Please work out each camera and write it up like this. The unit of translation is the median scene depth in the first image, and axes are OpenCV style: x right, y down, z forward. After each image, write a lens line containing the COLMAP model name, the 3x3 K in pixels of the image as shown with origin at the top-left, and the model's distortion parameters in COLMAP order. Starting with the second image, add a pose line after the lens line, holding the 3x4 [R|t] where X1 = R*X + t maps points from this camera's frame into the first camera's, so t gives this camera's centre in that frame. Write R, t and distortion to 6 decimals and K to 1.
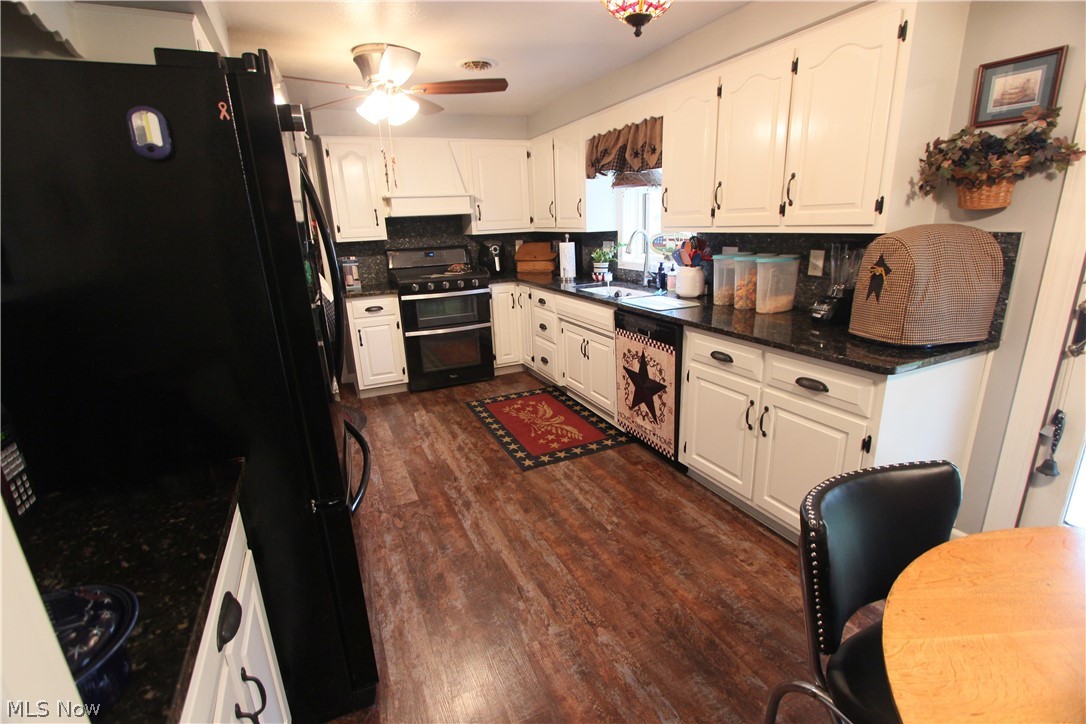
lens RADIAL K [[500.9, 0, 542.1], [0, 500.9, 364.2], [0, 0, 1]] dist [-0.003323, 0.000278]
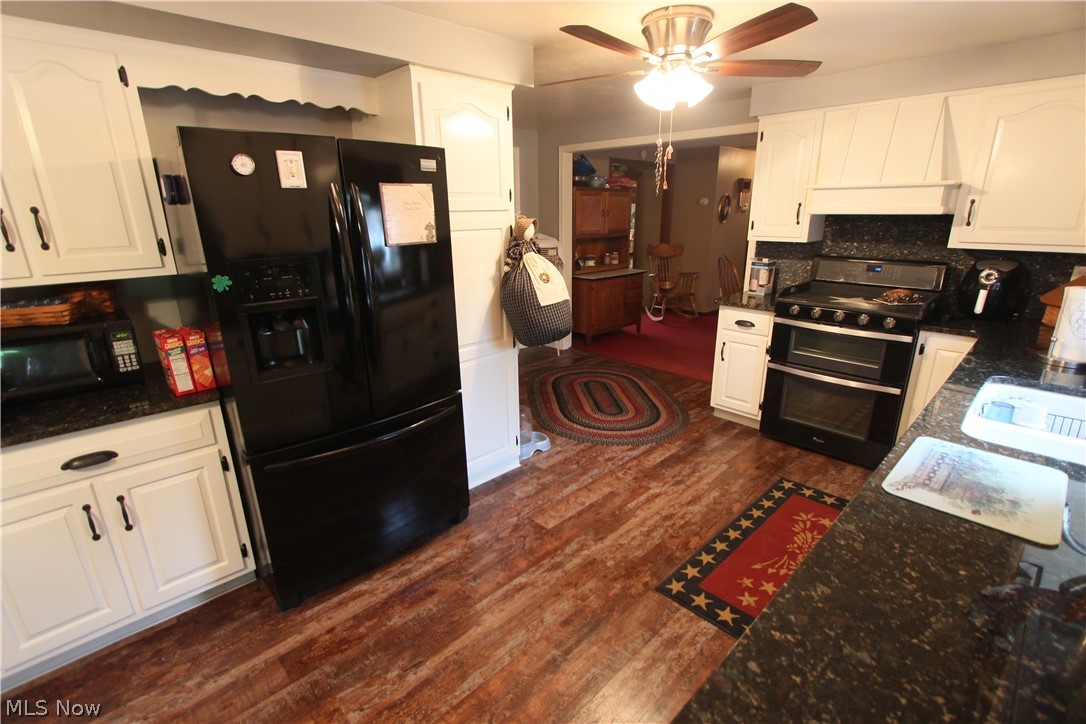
lens RADIAL K [[500.9, 0, 544.9], [0, 500.9, 363.6], [0, 0, 1]] dist [-0.003323, 0.000278]
pose [[0.344384, 0.313308, -0.885007, 0.351789], [-0.264716, 0.936828, 0.228644, -0.168980], [0.900736, 0.155534, 0.405567, 0.410142]]
